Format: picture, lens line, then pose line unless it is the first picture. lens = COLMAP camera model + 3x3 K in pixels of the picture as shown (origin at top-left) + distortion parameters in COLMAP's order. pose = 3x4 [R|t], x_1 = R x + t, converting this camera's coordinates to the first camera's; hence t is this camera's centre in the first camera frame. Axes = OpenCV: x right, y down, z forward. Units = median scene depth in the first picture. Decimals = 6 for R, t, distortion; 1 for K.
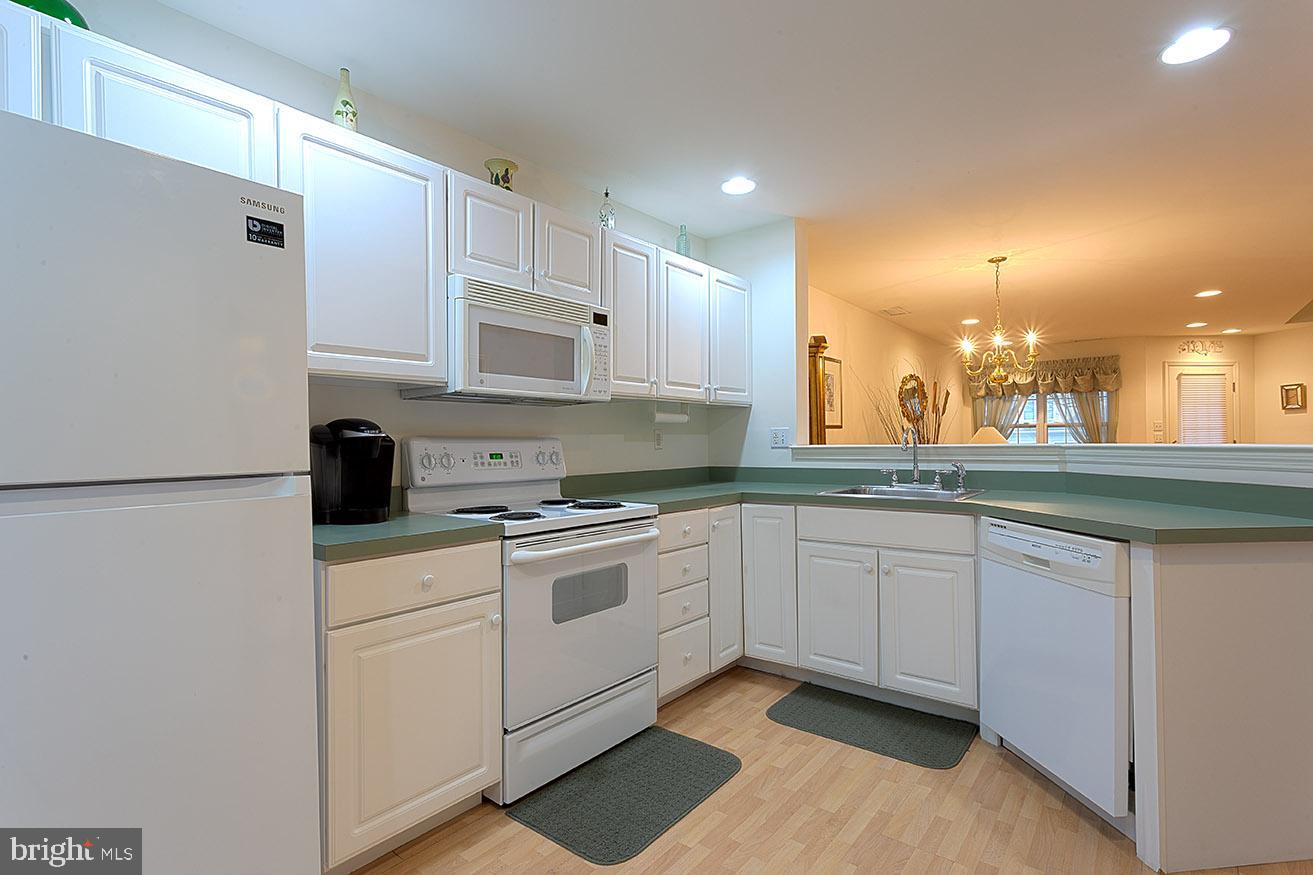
lens RADIAL K [[626.4, 0, 649.3], [0, 626.4, 440.1], [0, 0, 1]] dist [0.004135, 0.000800]
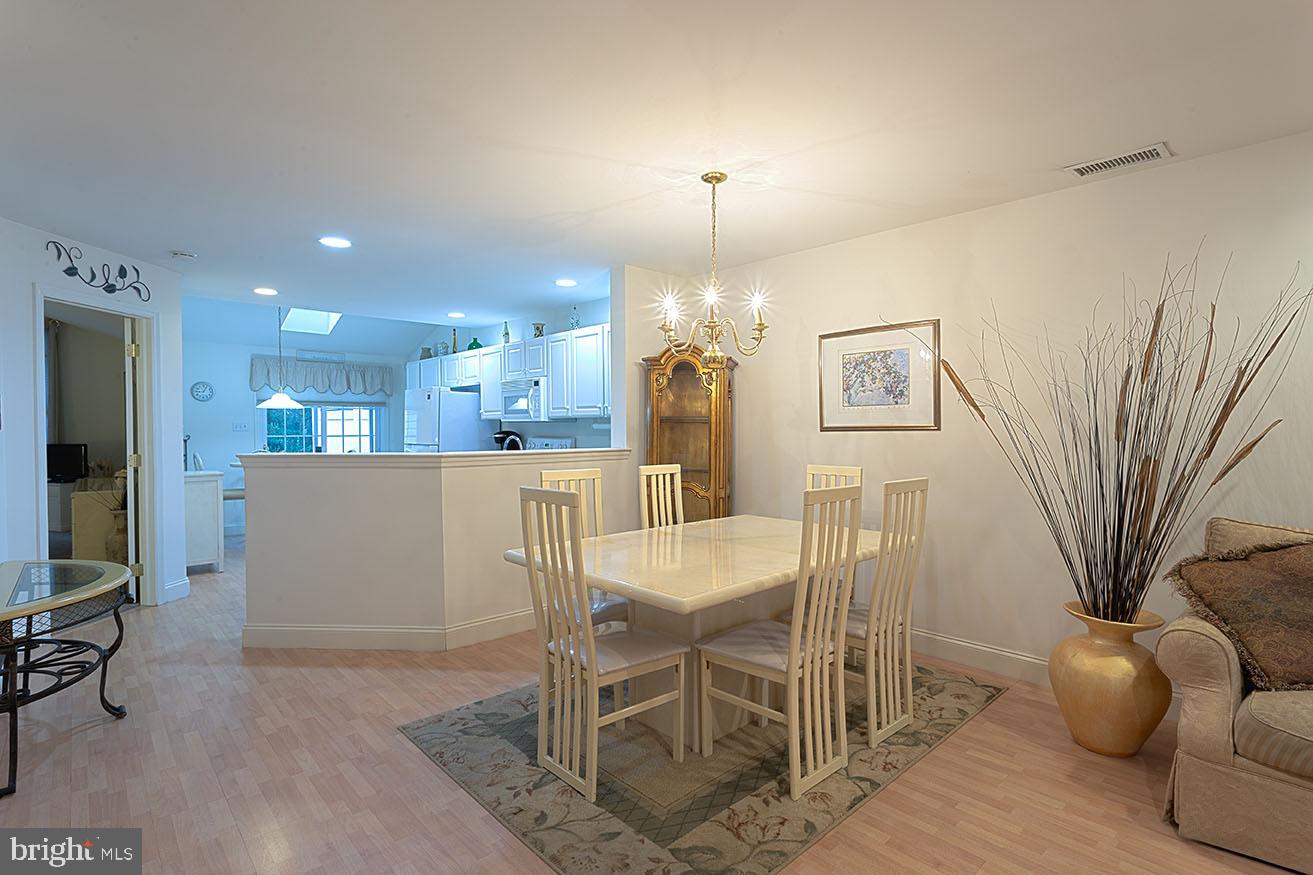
lens RADIAL K [[648.0, 0, 657.3], [0, 648.0, 437.6], [0, 0, 1]] dist [-0.012204, 0.002990]
pose [[-0.153067, 0.024865, -0.987903, 1.461667], [0.005270, 0.999690, 0.024345, -0.042185], [0.988202, -0.001479, -0.153151, 1.241338]]
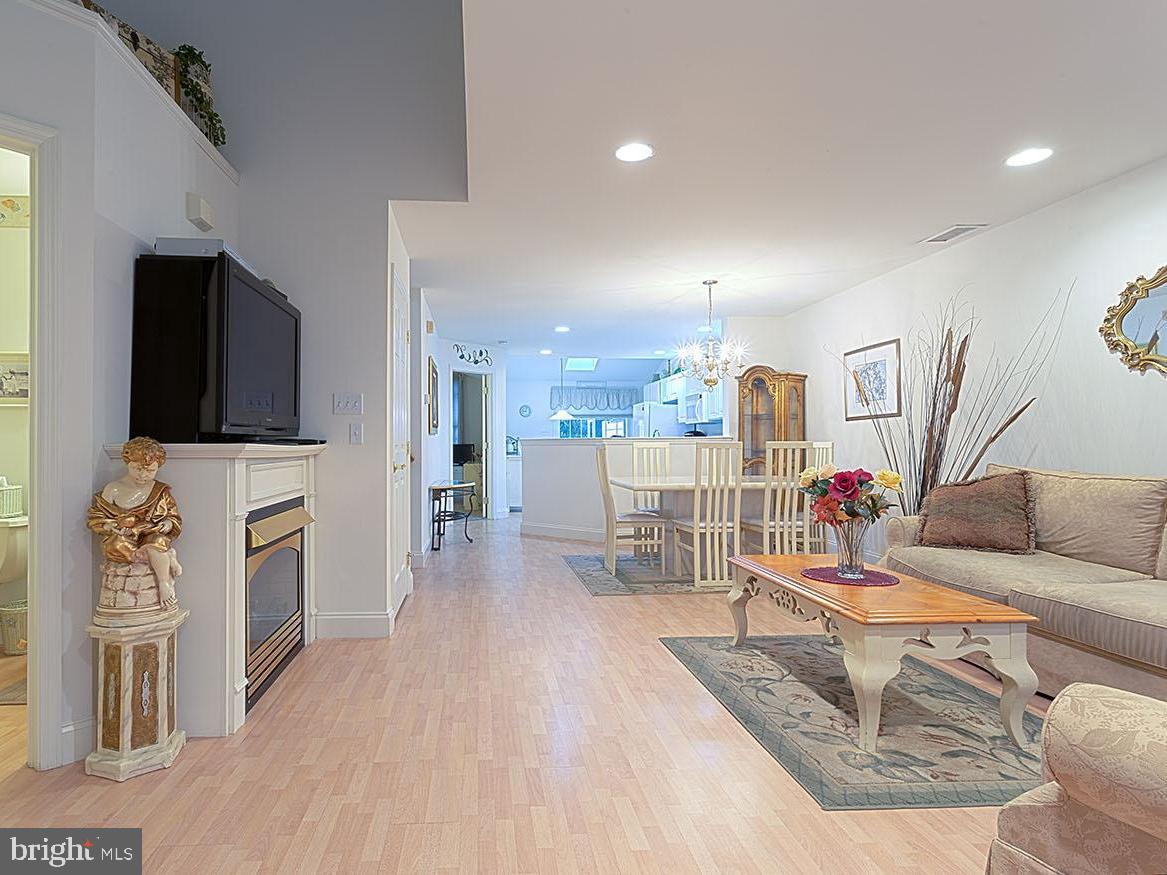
lens RADIAL K [[648.2, 0, 505.9], [0, 648.2, 442.7], [0, 0, 1]] dist [0.003666, 0.000720]
pose [[-0.753253, 0.012905, -0.657605, 1.975969], [0.015644, 0.999876, 0.001702, 0.012652], [0.657545, -0.009005, -0.753361, 1.984873]]
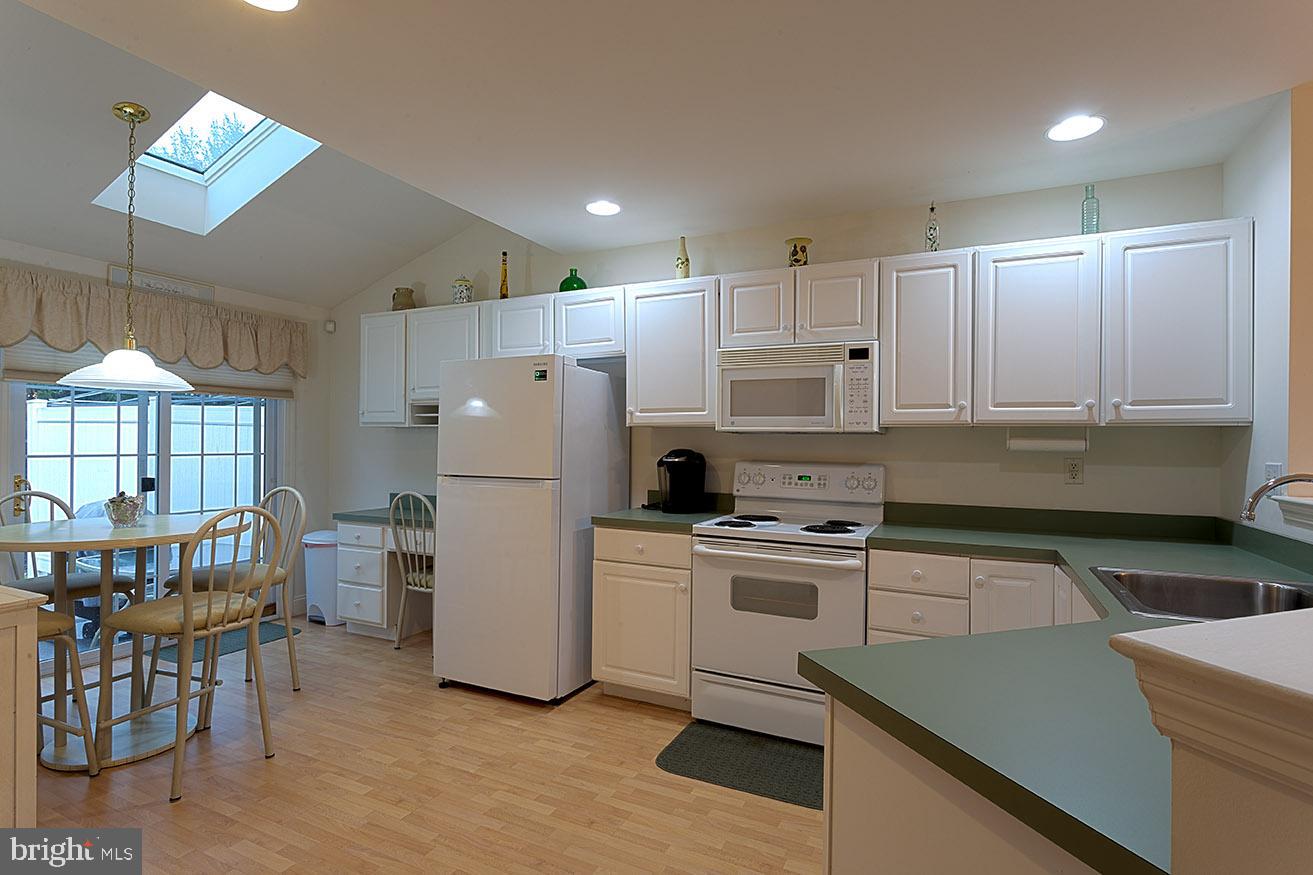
lens RADIAL K [[648.0, 0, 656.8], [0, 648.0, 440.4], [0, 0, 1]] dist [-0.012204, 0.002990]
pose [[0.227259, 0.013973, -0.973734, 0.636615], [-0.006932, 0.999895, 0.012730, -0.042743], [0.973810, 0.003857, 0.227332, 0.302975]]
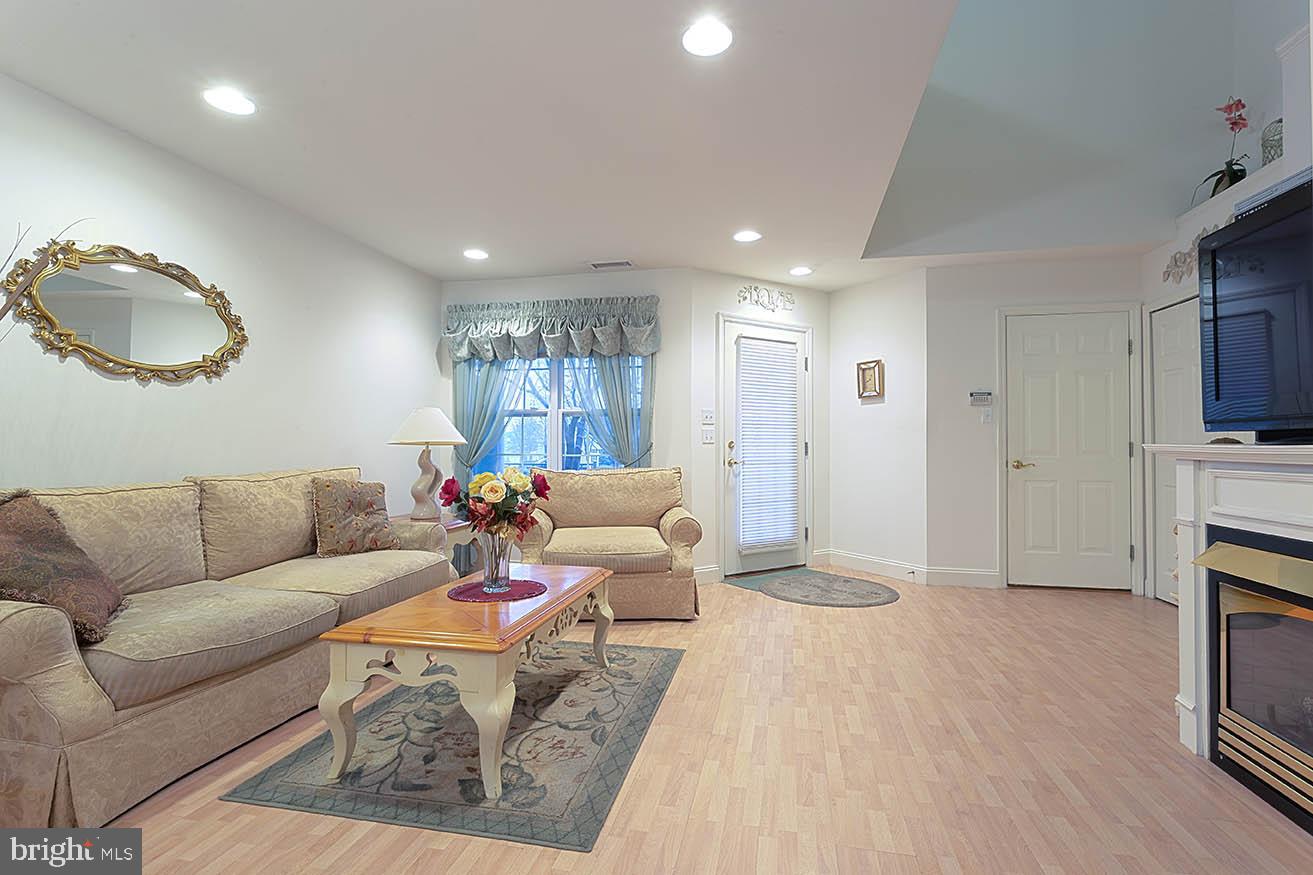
lens RADIAL K [[626.4, 0, 651.7], [0, 626.4, 438.6], [0, 0, 1]] dist [0.004135, 0.000800]
pose [[0.895831, 0.020305, 0.443931, 1.035191], [-0.014009, 0.999749, -0.017458, 0.022238], [-0.444174, 0.009420, 0.895891, 1.009281]]
